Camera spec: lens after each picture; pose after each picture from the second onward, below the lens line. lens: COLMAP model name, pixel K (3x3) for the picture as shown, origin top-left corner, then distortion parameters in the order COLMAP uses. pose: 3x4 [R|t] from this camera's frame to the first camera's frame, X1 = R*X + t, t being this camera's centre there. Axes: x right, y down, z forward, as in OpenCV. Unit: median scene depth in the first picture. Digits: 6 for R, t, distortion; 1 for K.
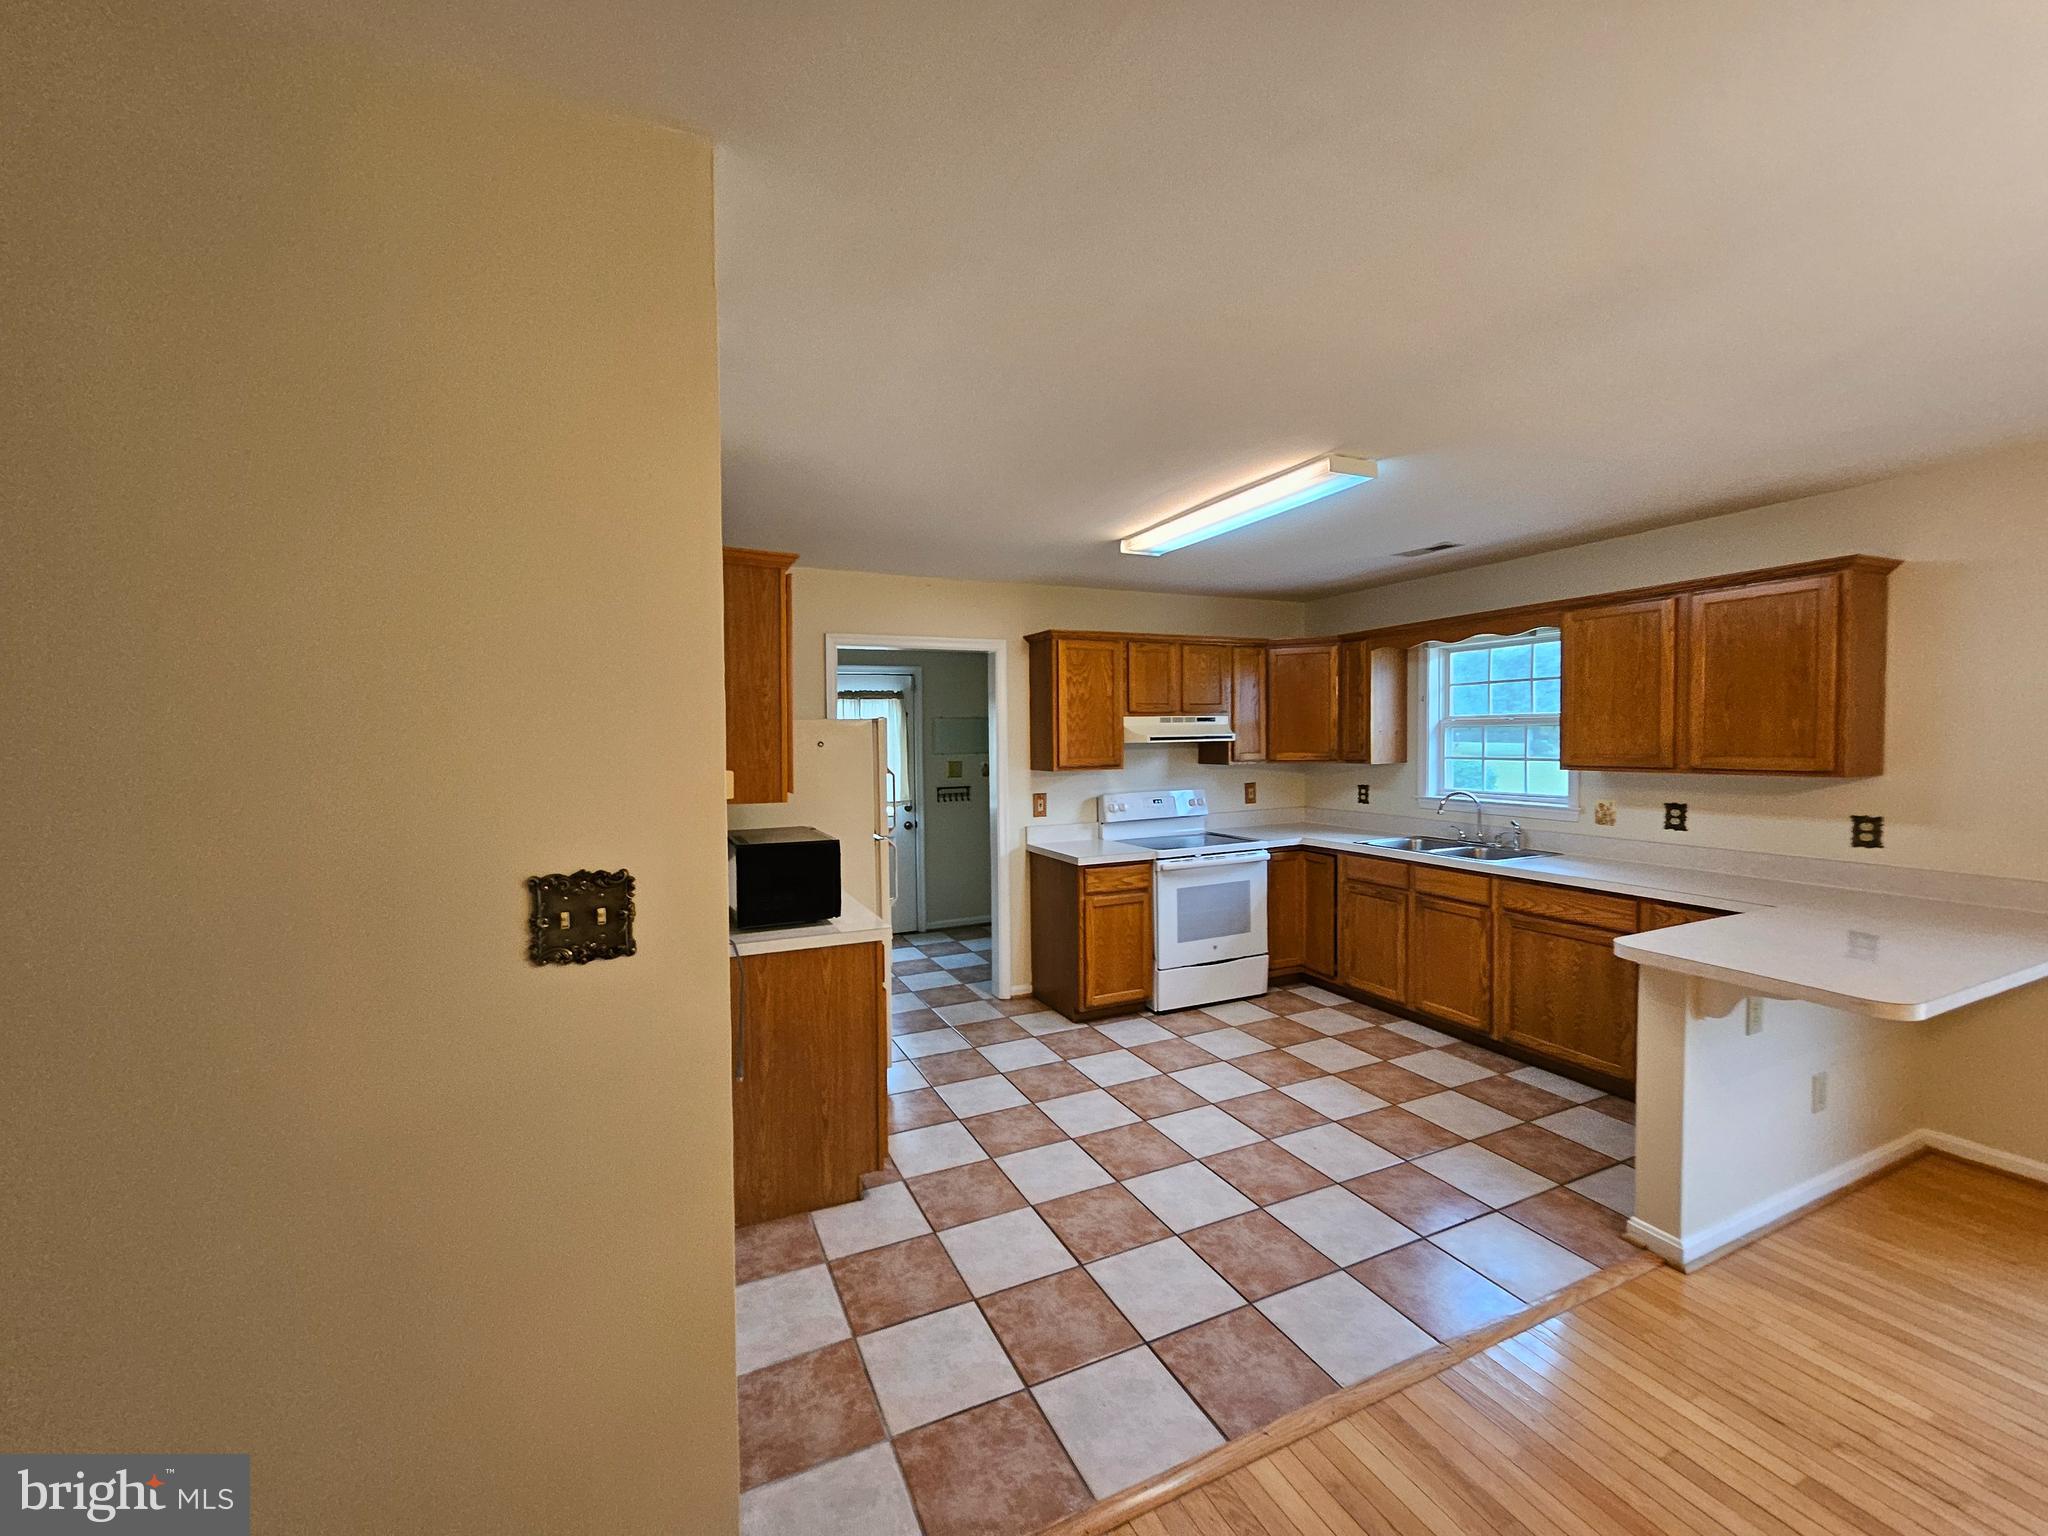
lens RADIAL K [[809.2, 0, 1014.6], [0, 809.2, 762.3], [0, 0, 1]] dist [0.002372, -0.000837]
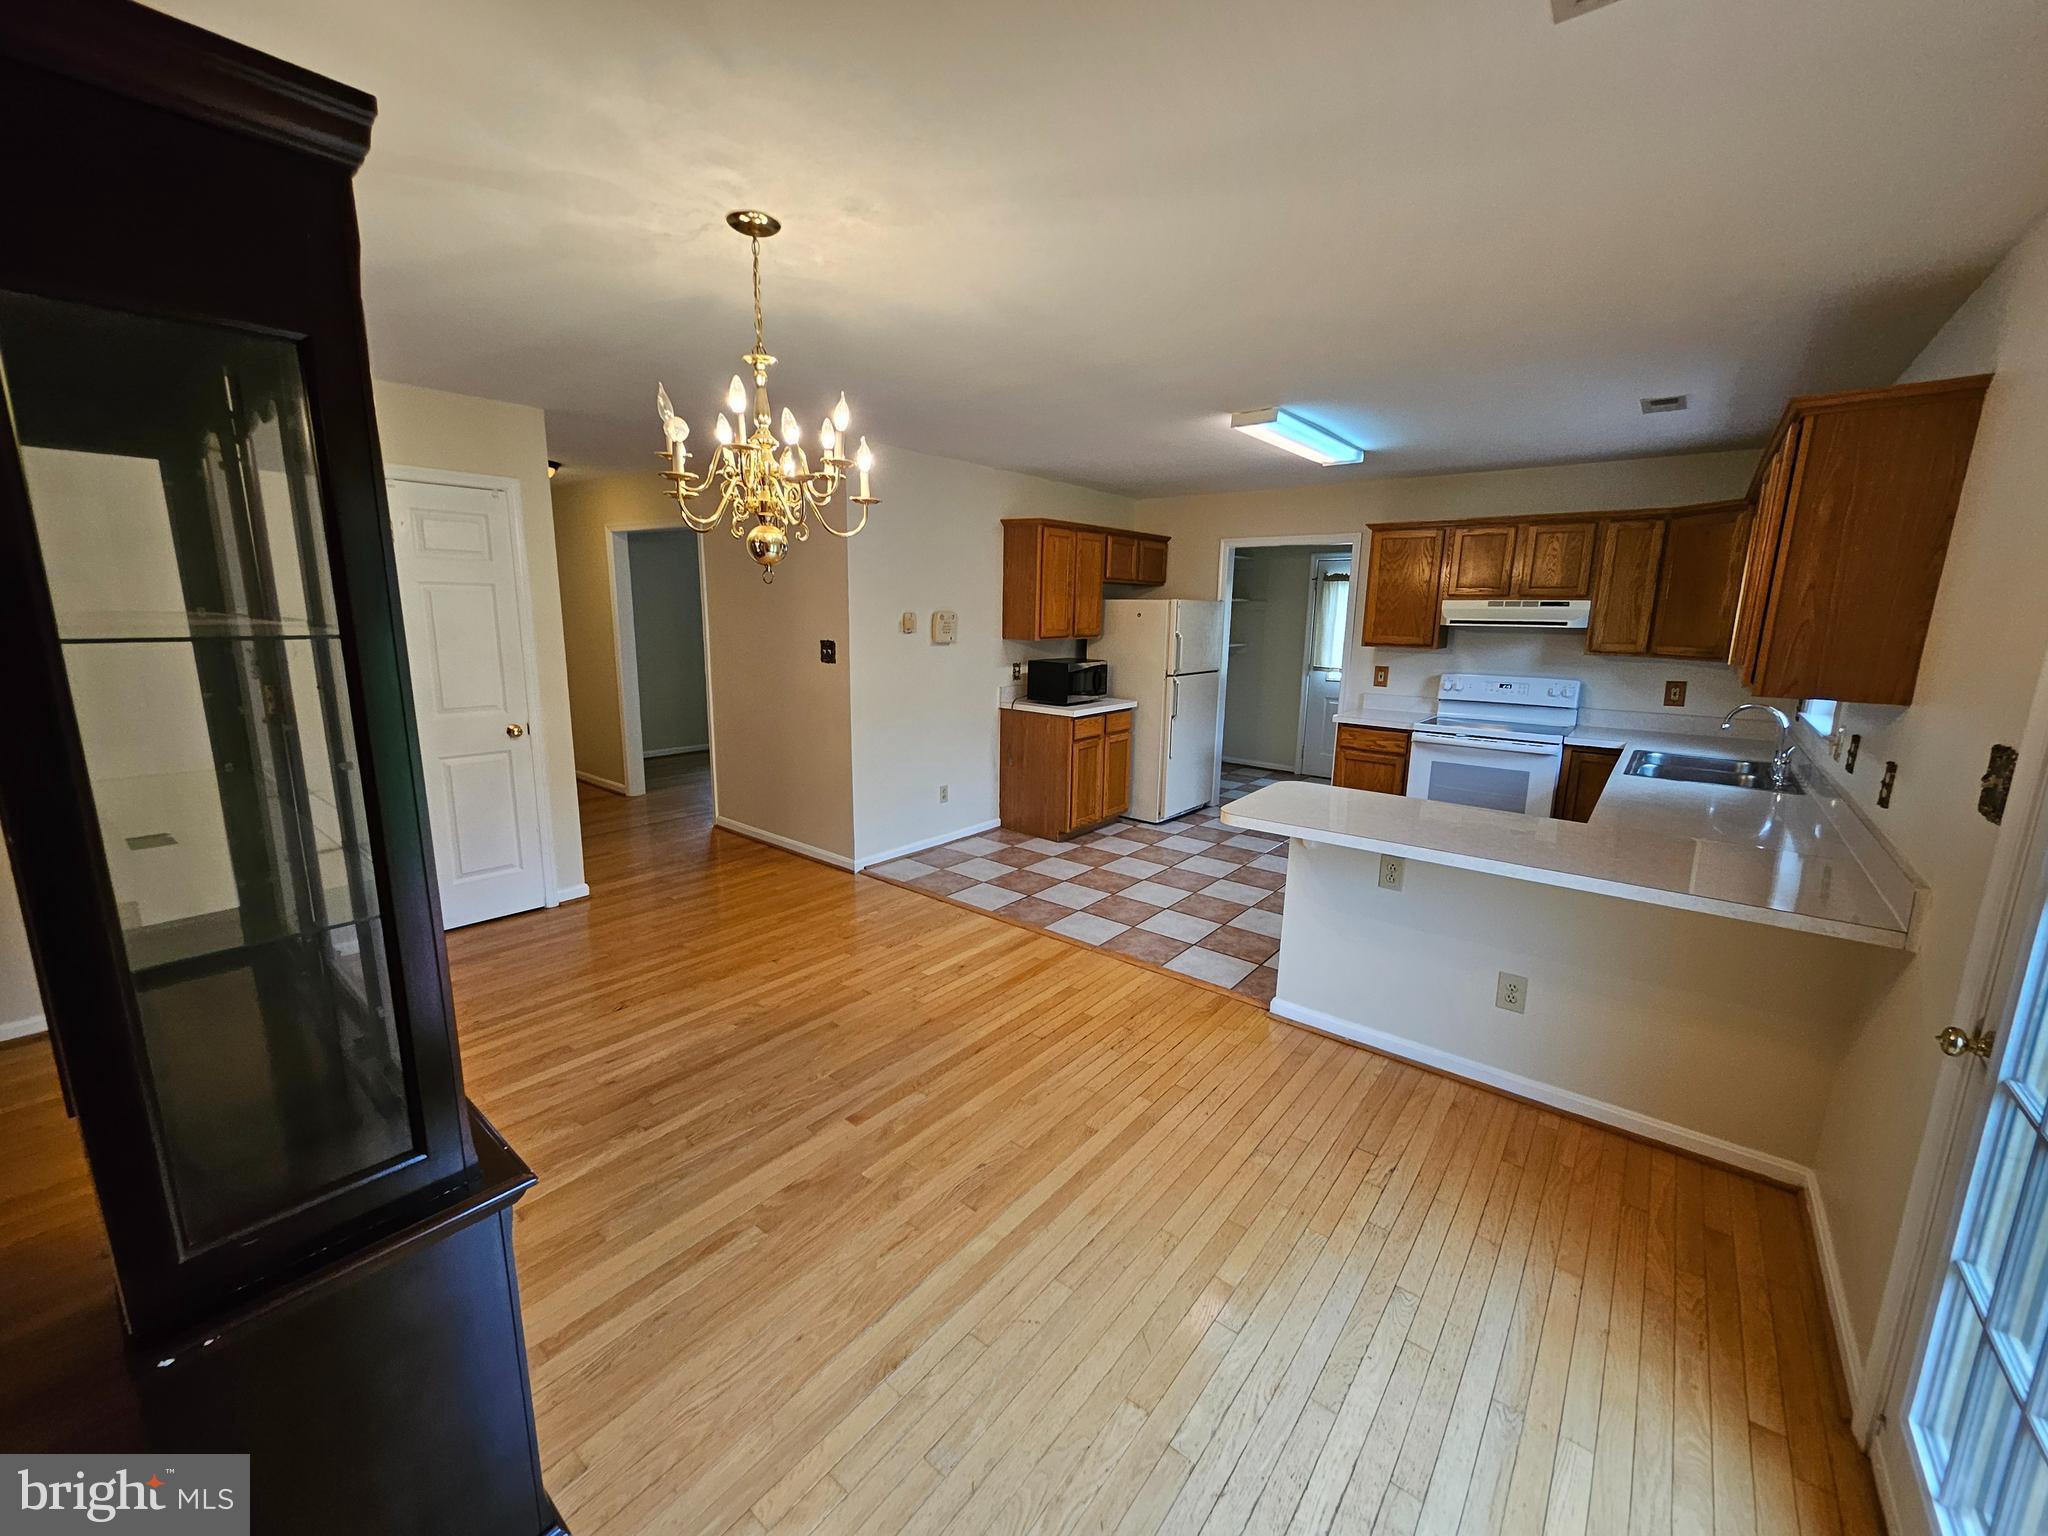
lens RADIAL K [[809.2, 0, 1015.1], [0, 809.2, 769.5], [0, 0, 1]] dist [0.002372, -0.000837]
pose [[0.446001, 0.198133, -0.872827, 0.897976], [-0.052151, 0.979286, 0.195650, -0.017588], [0.893512, -0.041741, 0.447096, 0.004058]]
